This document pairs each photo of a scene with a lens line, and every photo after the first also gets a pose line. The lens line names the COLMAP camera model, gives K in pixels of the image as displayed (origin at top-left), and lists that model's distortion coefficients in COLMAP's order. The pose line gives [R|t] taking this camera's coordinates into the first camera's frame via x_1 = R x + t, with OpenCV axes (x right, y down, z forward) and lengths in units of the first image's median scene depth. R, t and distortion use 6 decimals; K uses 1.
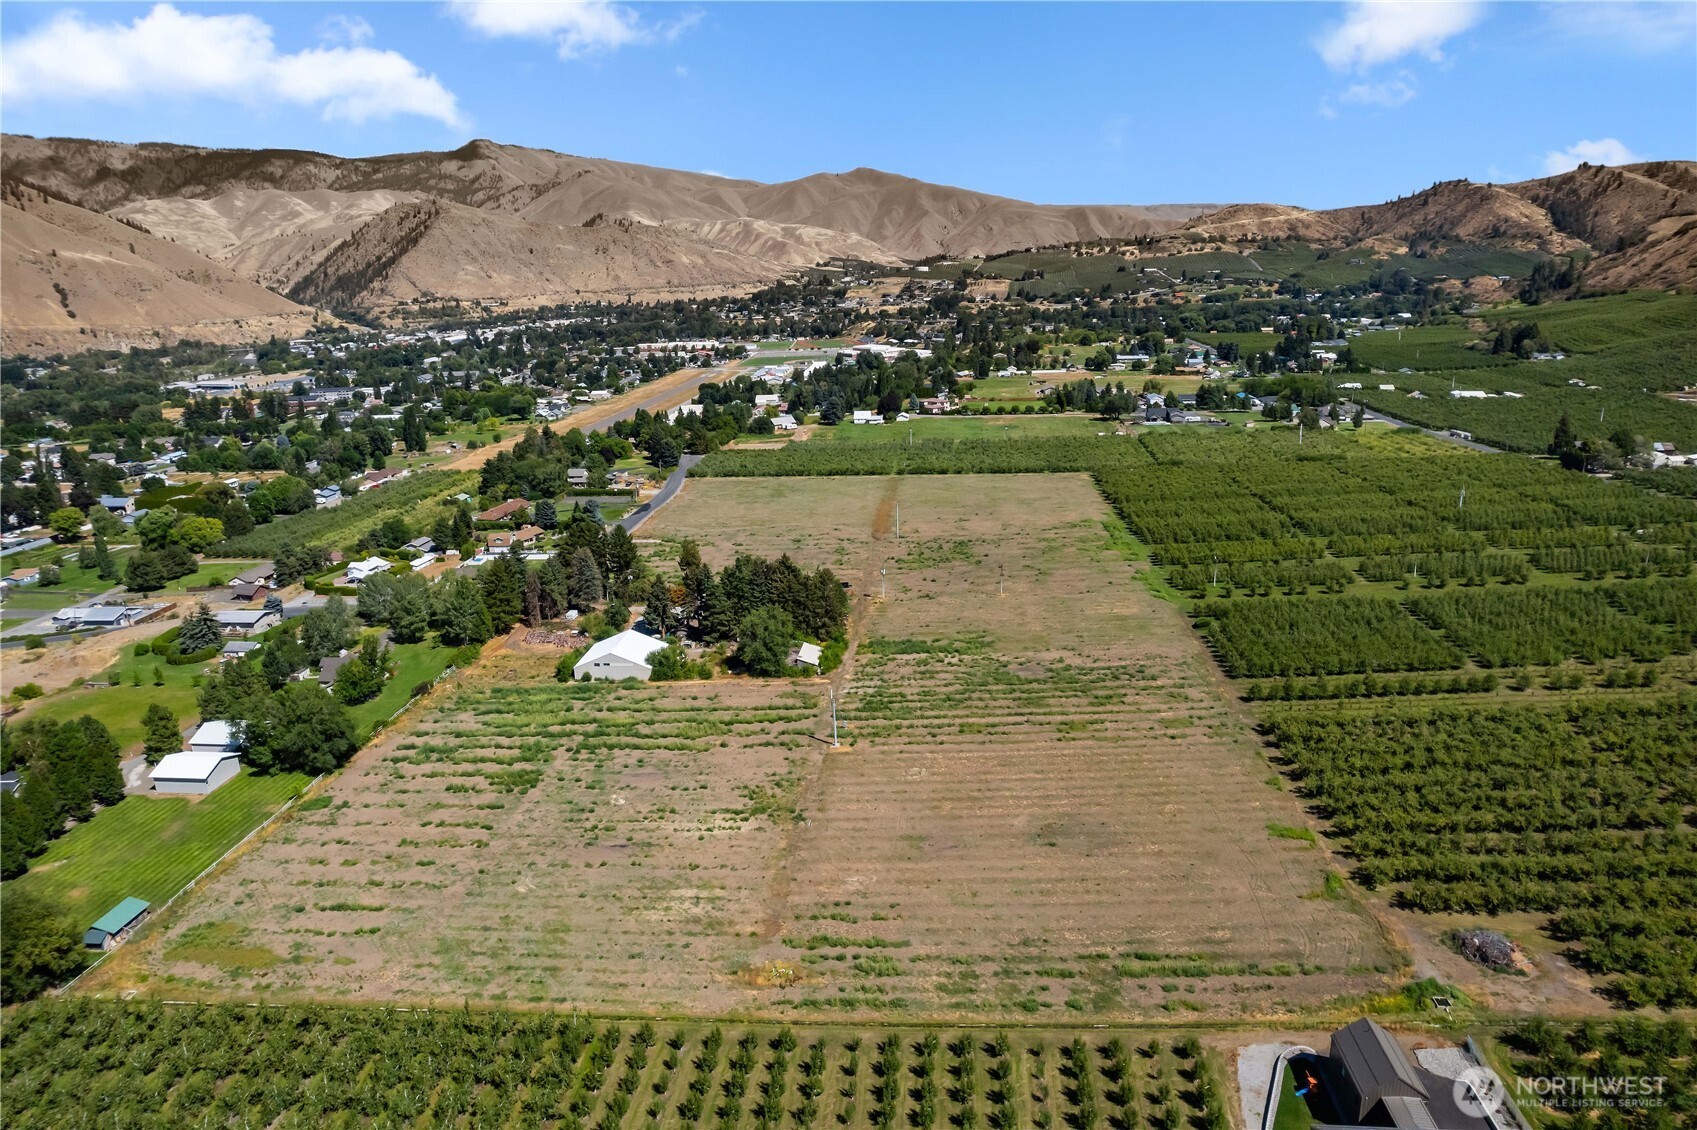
lens RADIAL K [[1083.3, 0, 840.9], [0, 1083.3, 565.0], [0, 0, 1]] dist [-0.084214, 0.077558]
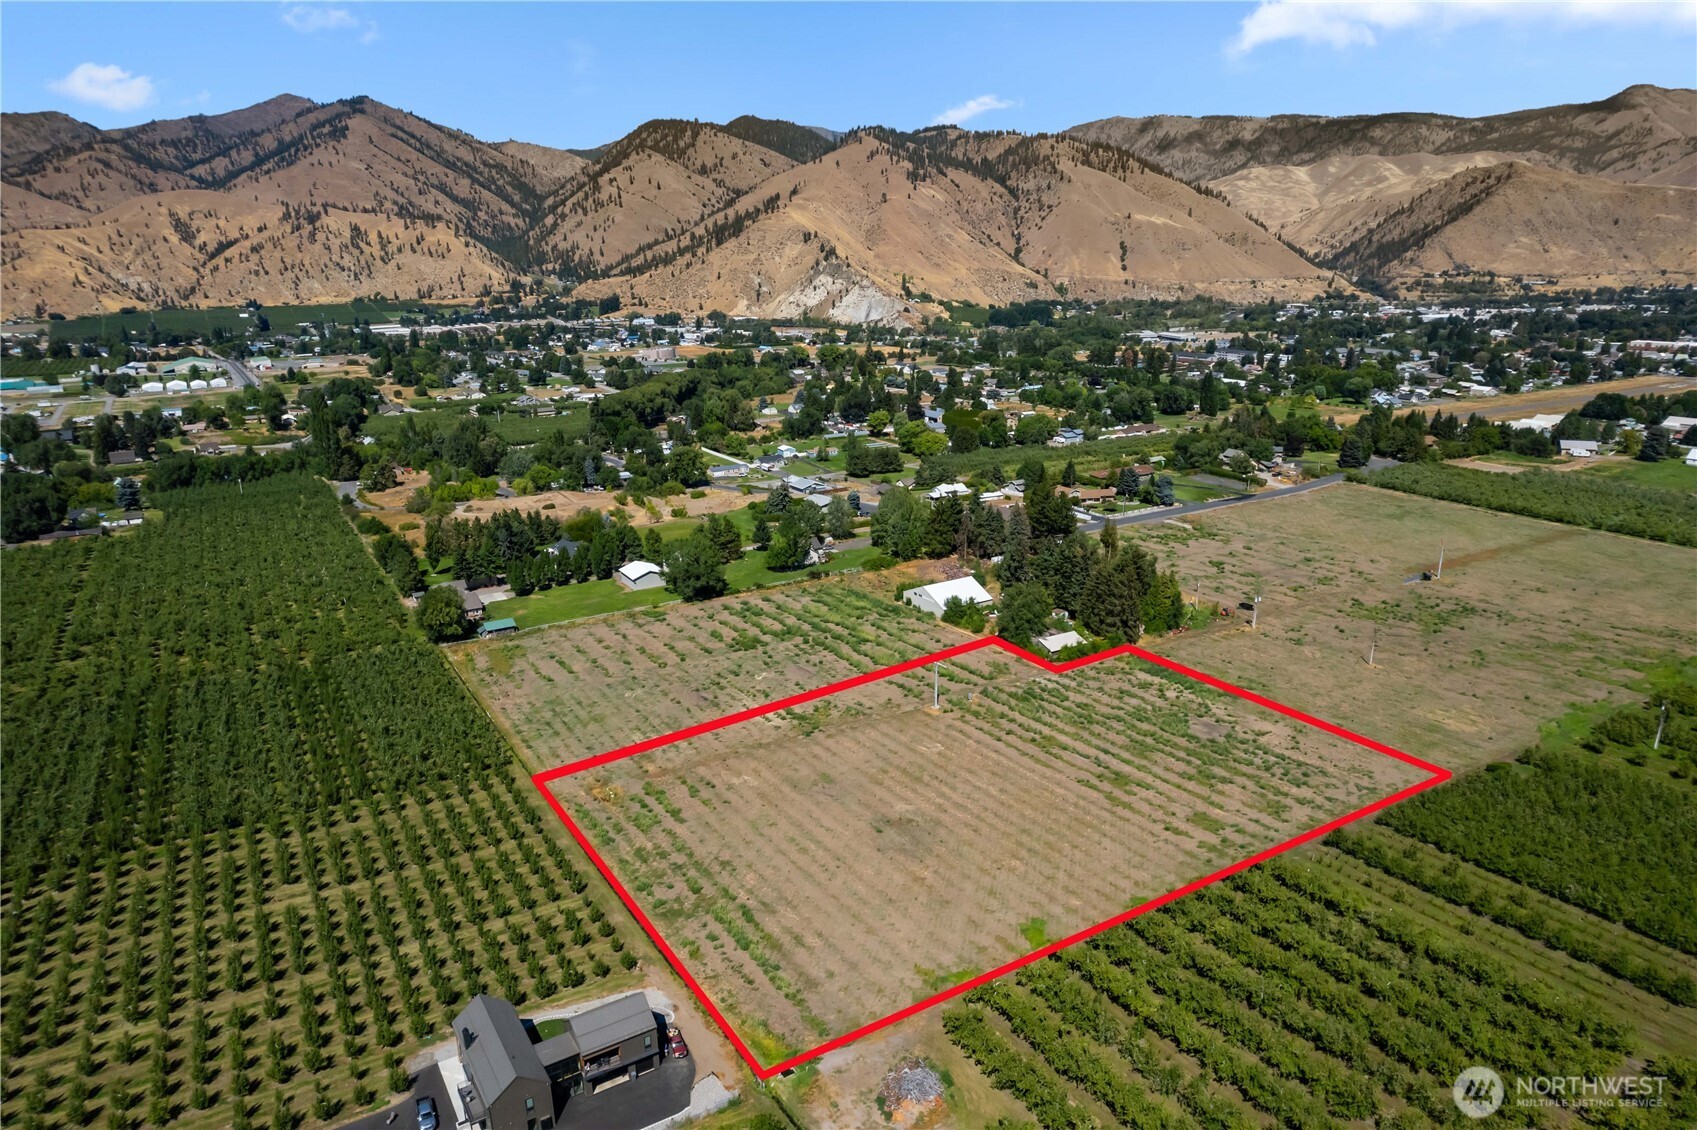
lens RADIAL K [[1084.8, 0, 841.9], [0, 1084.8, 565.4], [0, 0, 1]] dist [-0.083330, 0.075269]
pose [[0.602740, 0.249631, -0.757885, 0.311311], [-0.226435, 0.964268, 0.137527, -0.040757], [0.765135, 0.088718, 0.637728, 0.103357]]
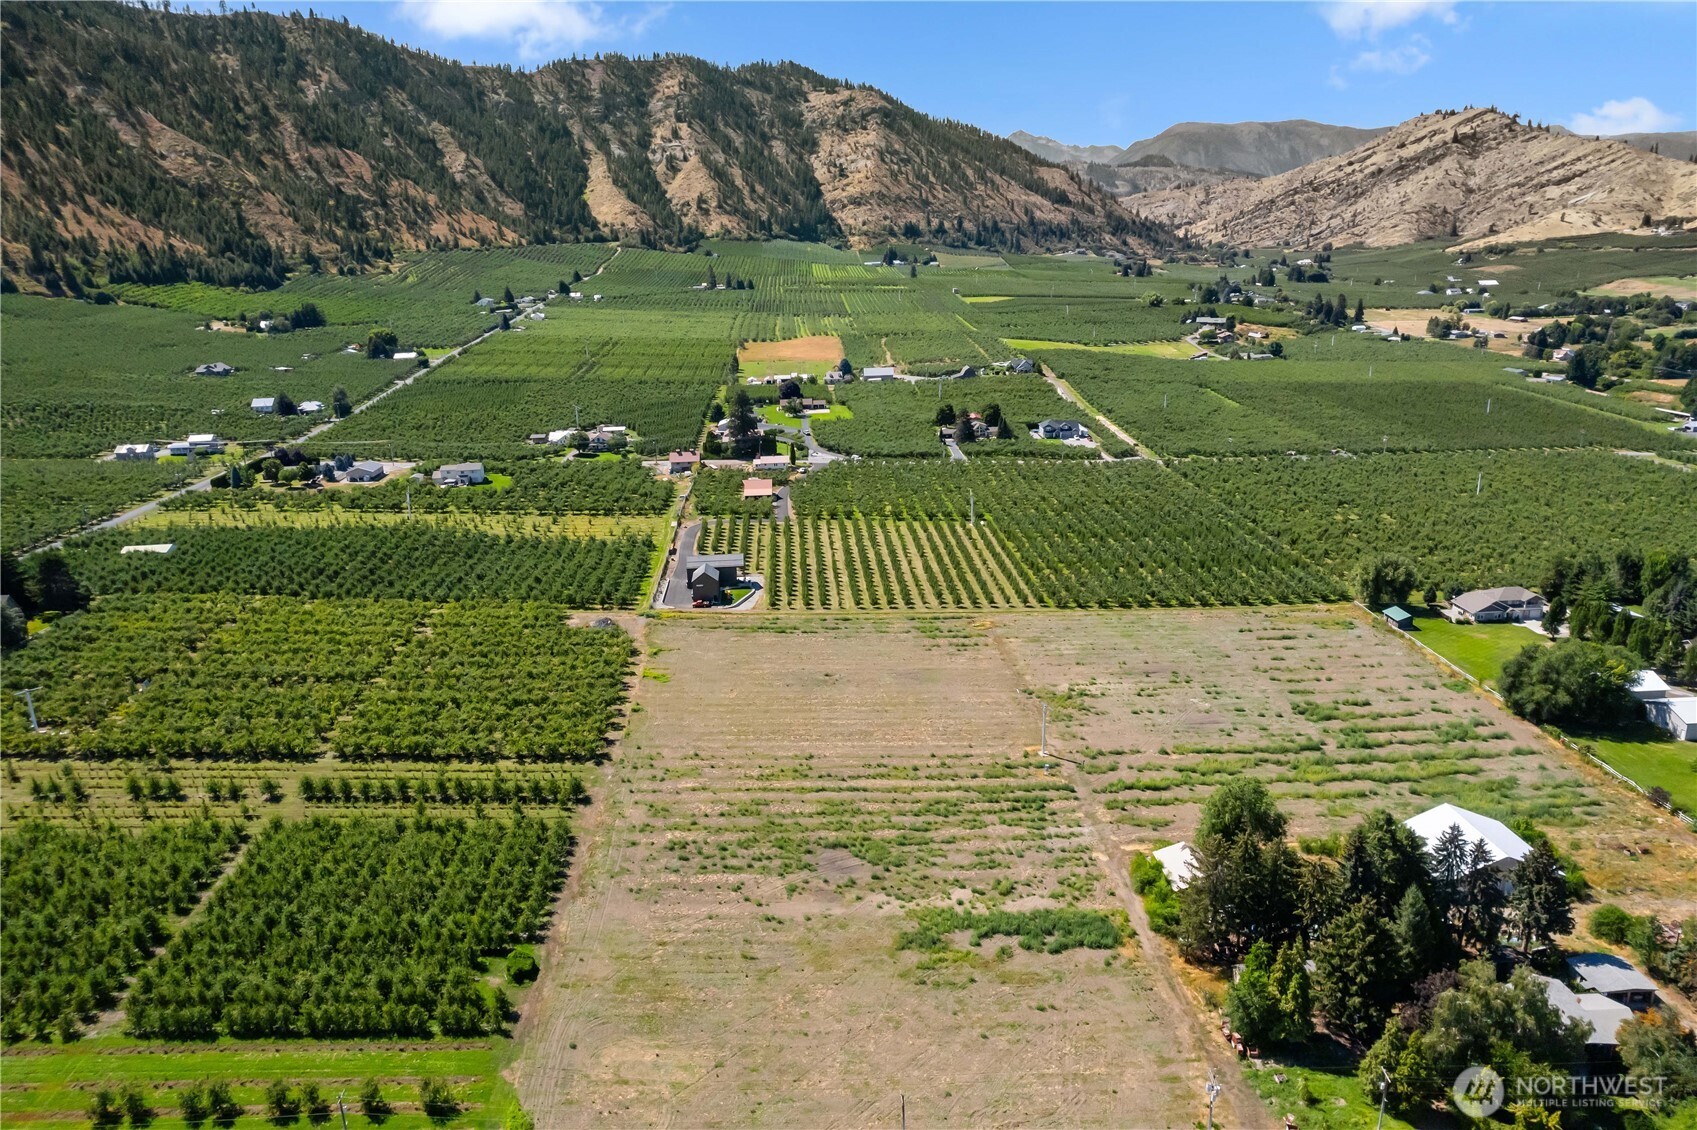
lens RADIAL K [[1154.5, 0, 841.7], [0, 1154.5, 567.9], [0, 0, 1]] dist [-0.094515, 0.091807]
pose [[-0.985802, 0.107029, -0.129384, 0.123756], [0.020778, 0.842363, 0.538509, -0.225834], [0.166624, 0.528175, -0.832627, 0.753414]]
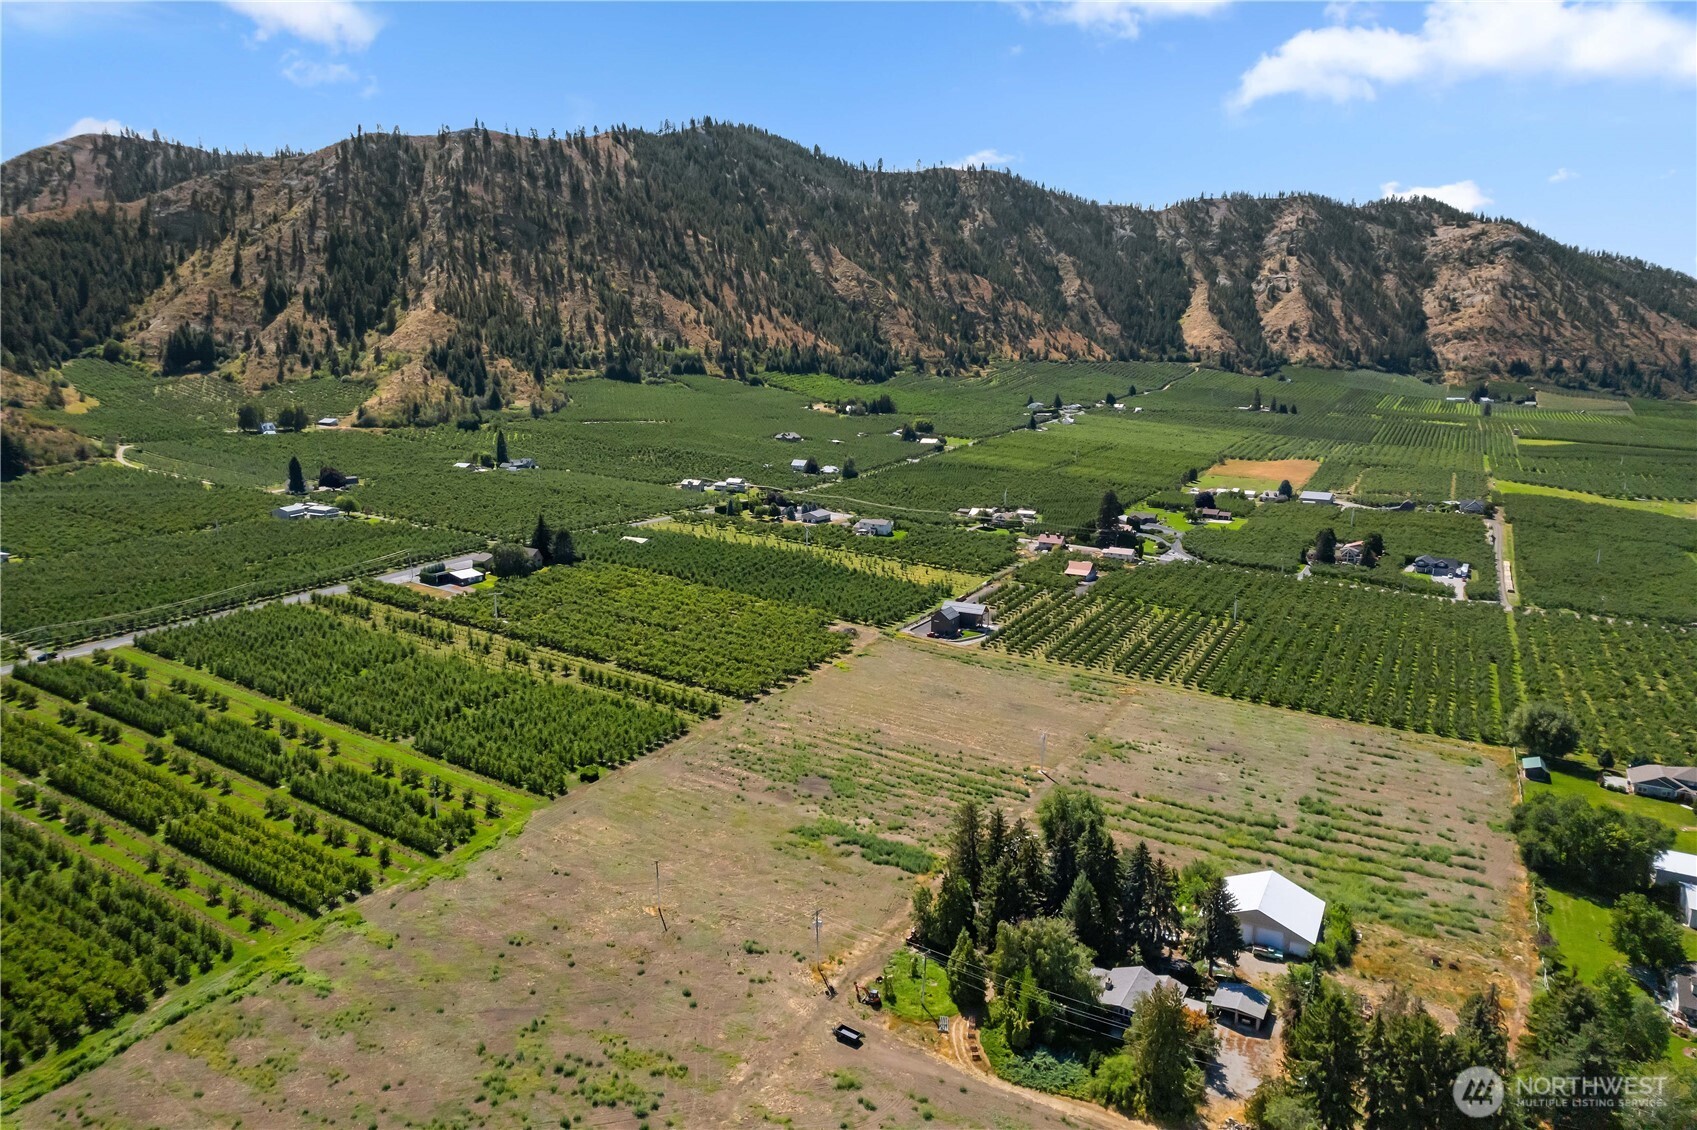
lens RADIAL K [[1084.8, 0, 841.9], [0, 1084.8, 565.4], [0, 0, 1]] dist [-0.083330, 0.075269]
pose [[-0.914370, -0.052416, 0.401473, -0.117959], [0.132612, 0.898116, 0.419288, -0.248033], [-0.382547, 0.436624, -0.814259, 0.855185]]
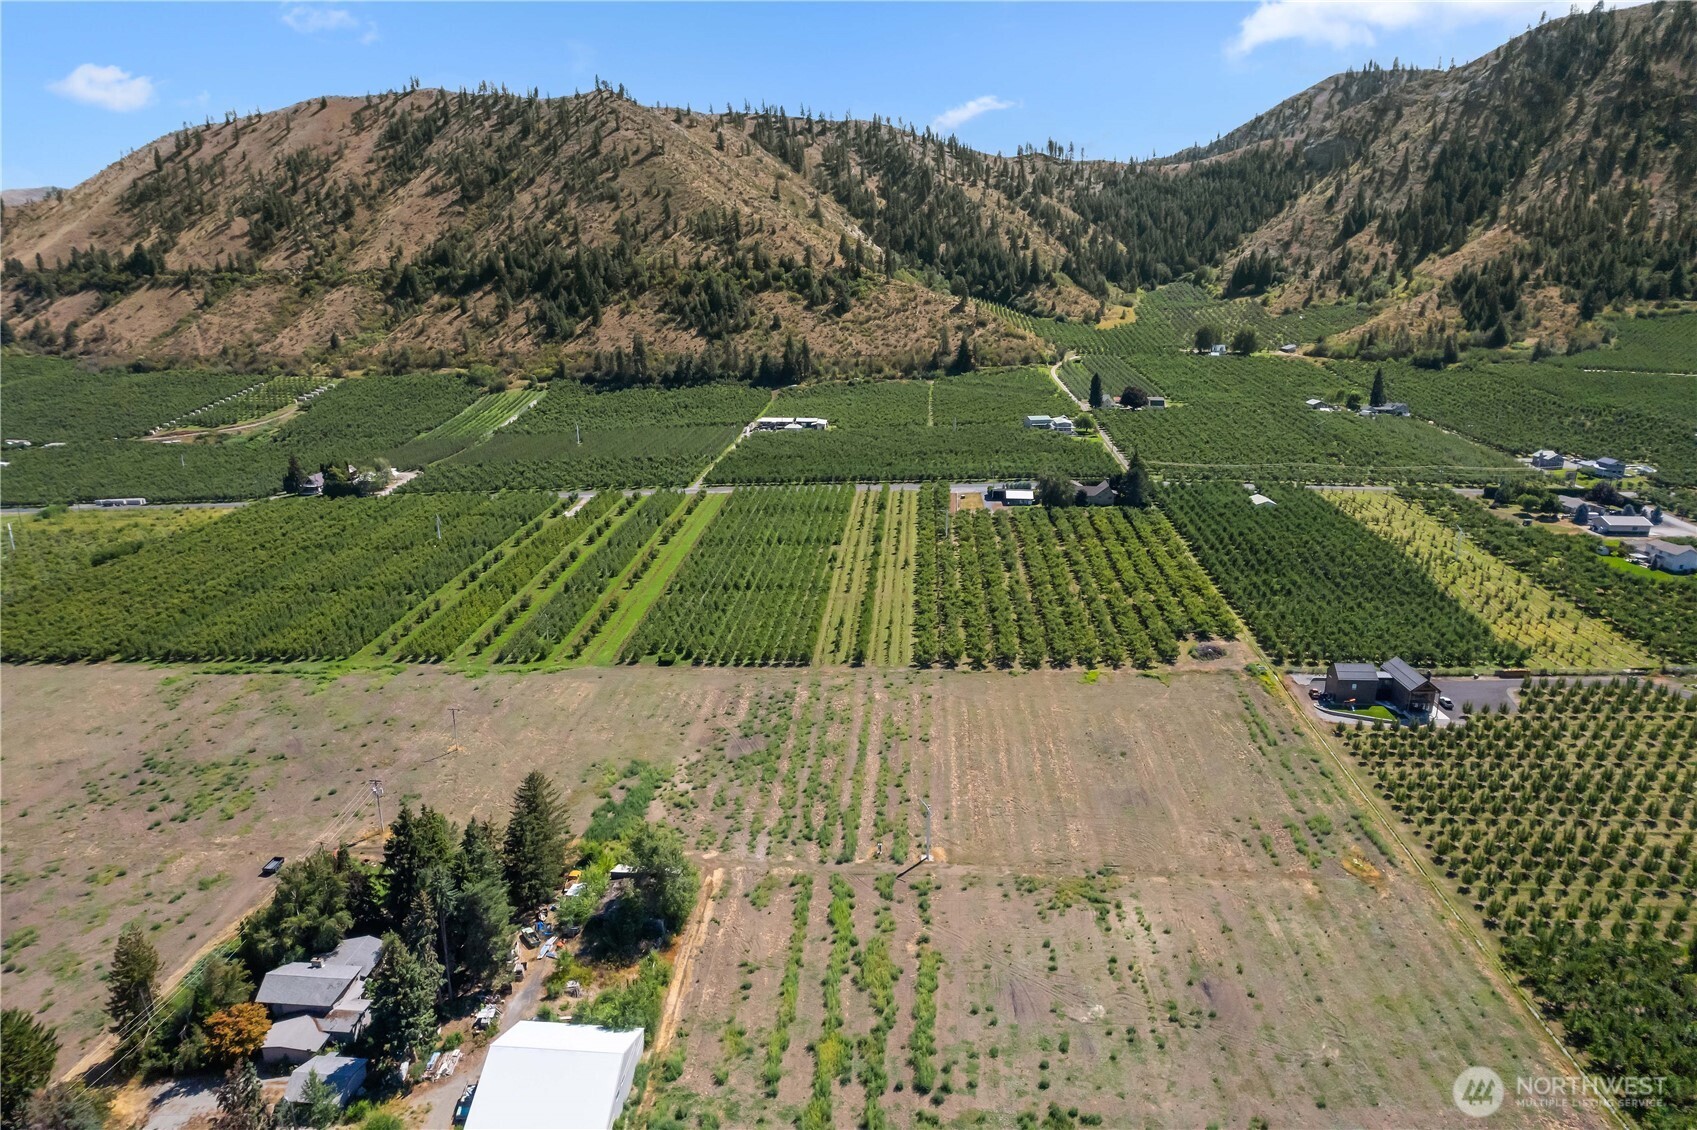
lens RADIAL K [[1084.8, 0, 841.9], [0, 1084.8, 565.4], [0, 0, 1]] dist [-0.083330, 0.075269]
pose [[-0.037129, -0.226075, 0.973402, -0.340175], [0.277298, 0.933490, 0.227382, -0.113878], [-0.960066, 0.278365, 0.028030, 0.426843]]
